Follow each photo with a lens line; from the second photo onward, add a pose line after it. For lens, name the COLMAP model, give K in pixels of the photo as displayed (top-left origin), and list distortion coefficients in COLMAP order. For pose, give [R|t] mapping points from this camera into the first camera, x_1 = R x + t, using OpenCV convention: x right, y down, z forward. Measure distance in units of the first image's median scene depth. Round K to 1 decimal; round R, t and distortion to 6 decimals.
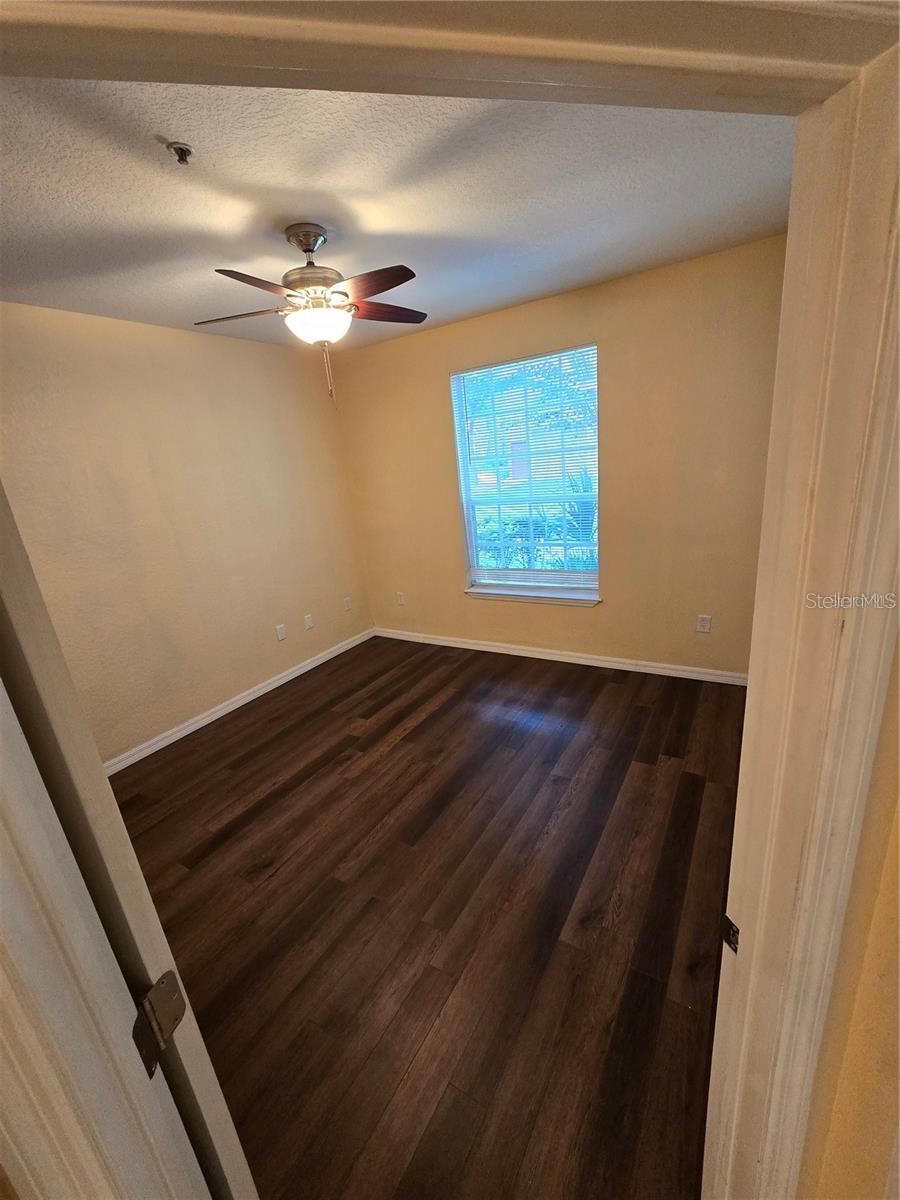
lens RADIAL K [[493.7, 0, 454.7], [0, 493.7, 606.8], [0, 0, 1]] dist [-0.008905, 0.004659]
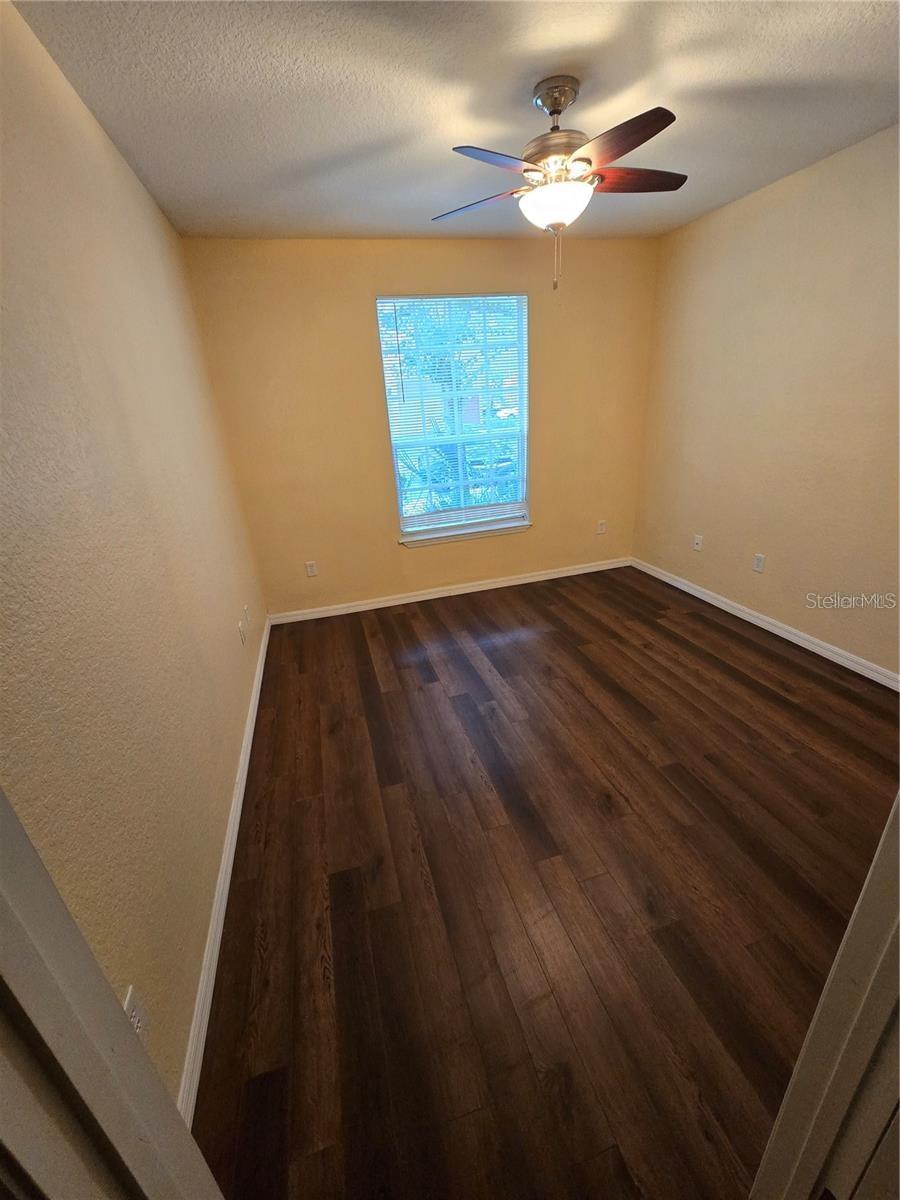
lens RADIAL K [[493.7, 0, 454.7], [0, 493.7, 606.8], [0, 0, 1]] dist [-0.008905, 0.004659]
pose [[0.682196, -0.238944, 0.691024, -0.874720], [0.218213, 0.968559, 0.119486, -0.003226], [-0.697848, 0.069278, 0.712887, 0.389595]]
